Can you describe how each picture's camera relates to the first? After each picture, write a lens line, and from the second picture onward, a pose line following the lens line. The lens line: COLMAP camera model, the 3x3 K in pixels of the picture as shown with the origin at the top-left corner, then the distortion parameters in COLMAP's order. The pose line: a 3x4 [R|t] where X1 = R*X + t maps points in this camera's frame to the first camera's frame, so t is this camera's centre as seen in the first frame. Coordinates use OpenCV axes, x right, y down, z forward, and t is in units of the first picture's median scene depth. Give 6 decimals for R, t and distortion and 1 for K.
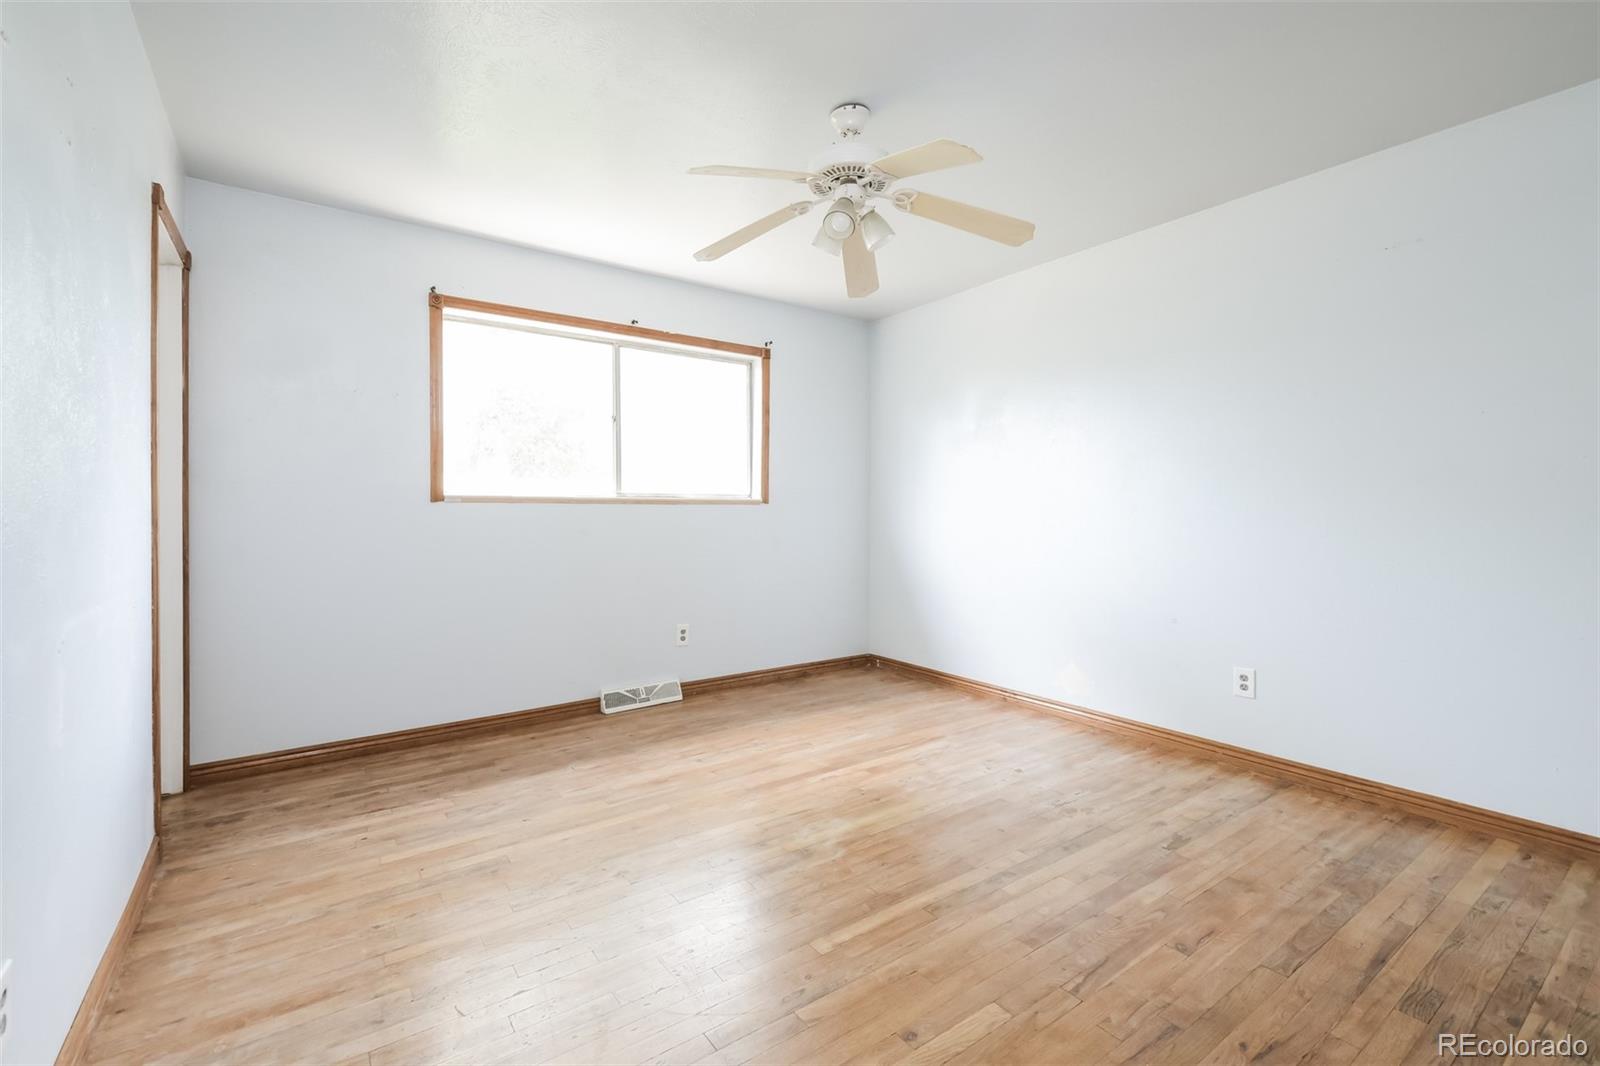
lens RADIAL K [[688.5, 0, 792.5], [0, 688.5, 521.9], [0, 0, 1]] dist [0.037243, -0.017967]
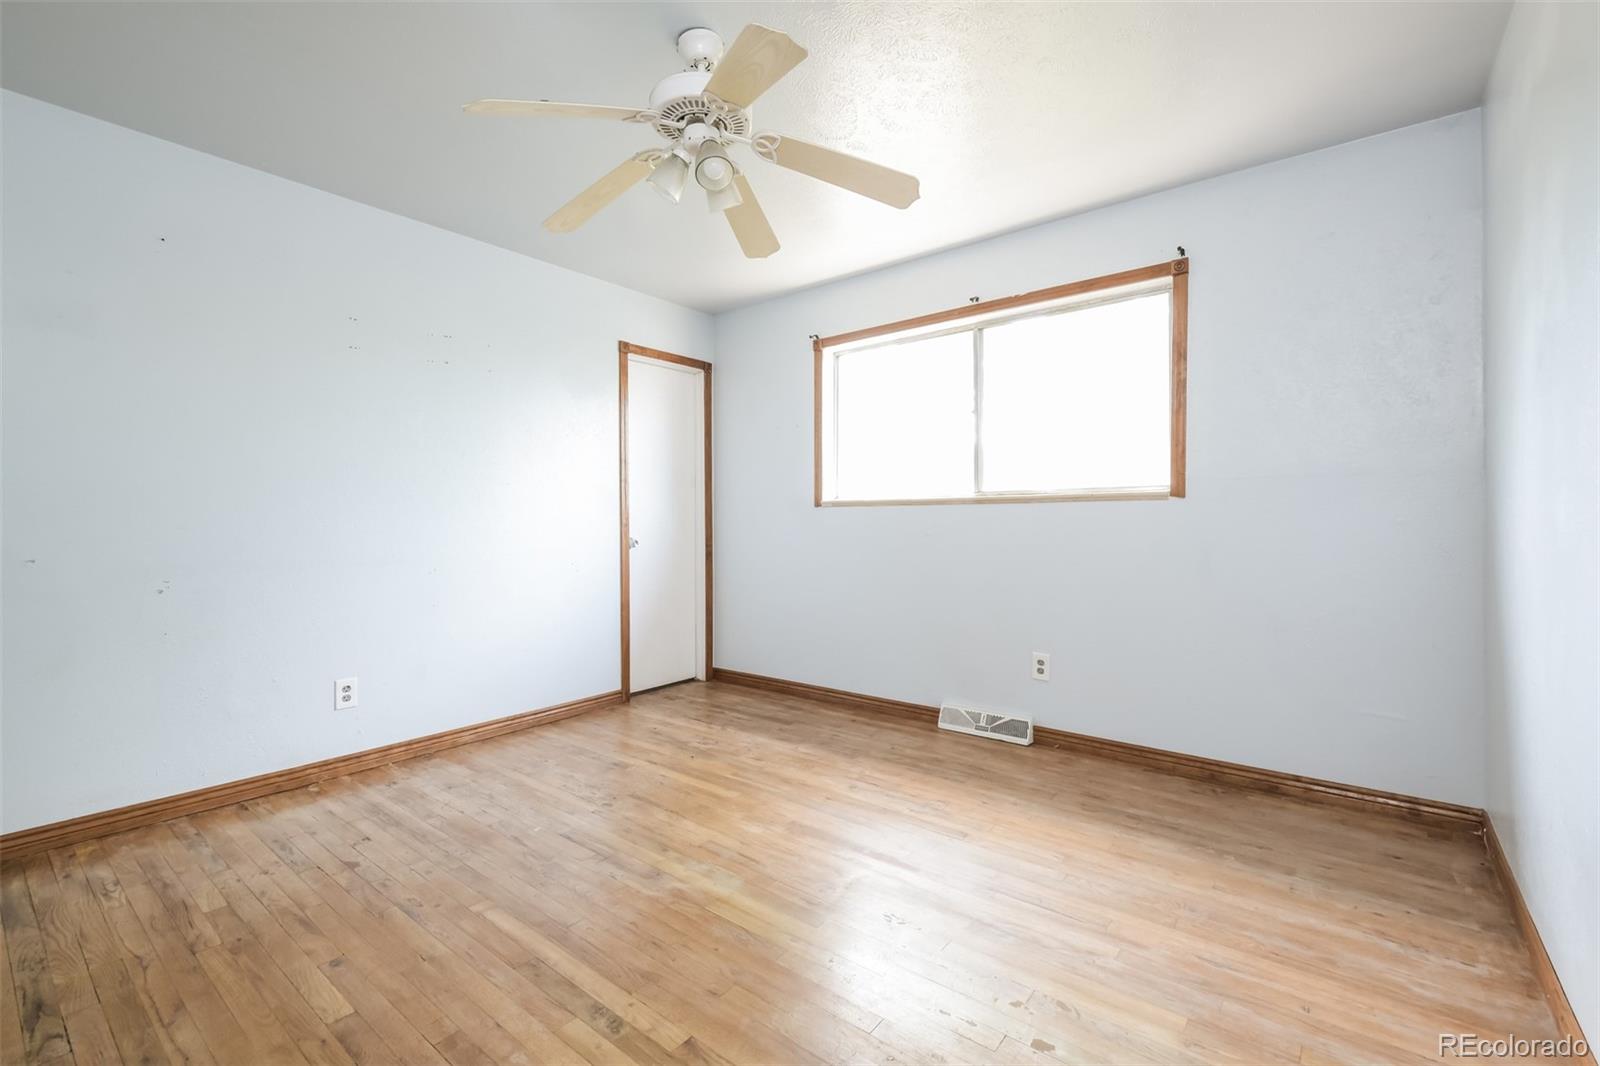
lens RADIAL K [[688.5, 0, 789.5], [0, 688.5, 521.7], [0, 0, 1]] dist [0.037243, -0.017967]
pose [[0.268814, 0.004612, -0.963181, 0.717192], [-0.007338, 0.999969, 0.002740, -0.004793], [0.963164, 0.006331, 0.268839, 0.675581]]
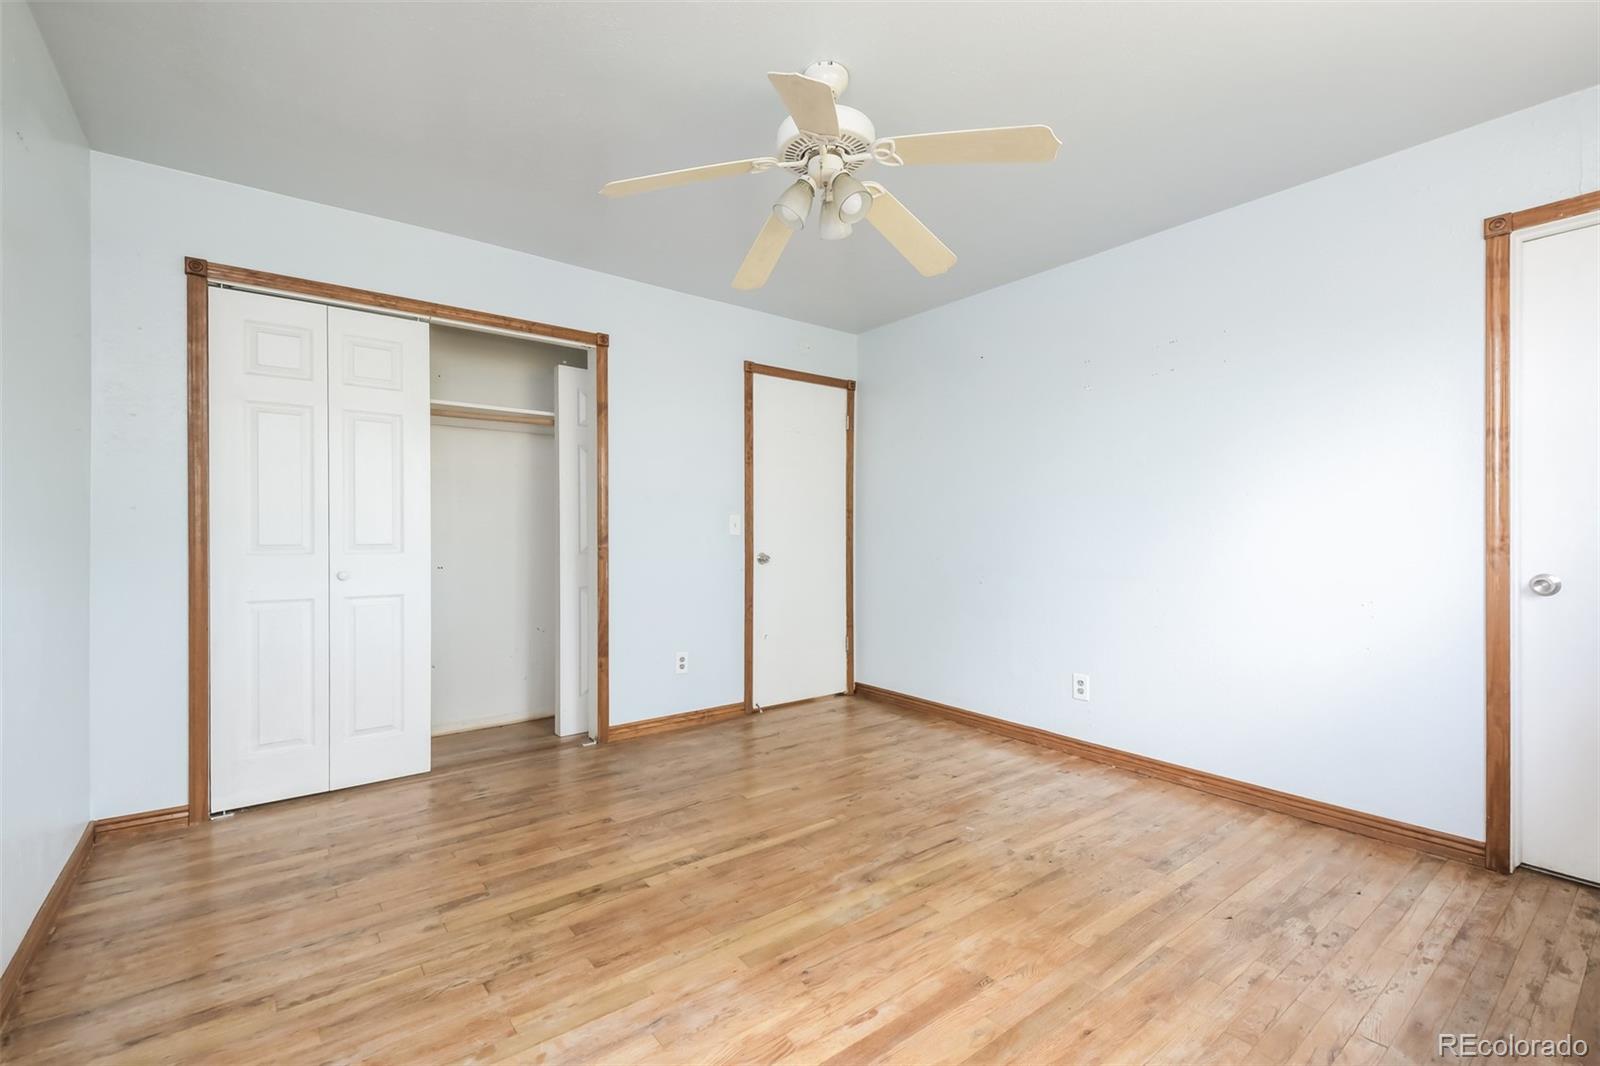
lens RADIAL K [[688.5, 0, 796.4], [0, 688.5, 542.1], [0, 0, 1]] dist [0.037243, -0.017967]
pose [[-0.999111, 0.000180, -0.042164, 0.120568], [-0.000717, 0.999773, 0.021273, -0.016291], [0.042158, 0.021284, -0.998884, 1.446050]]
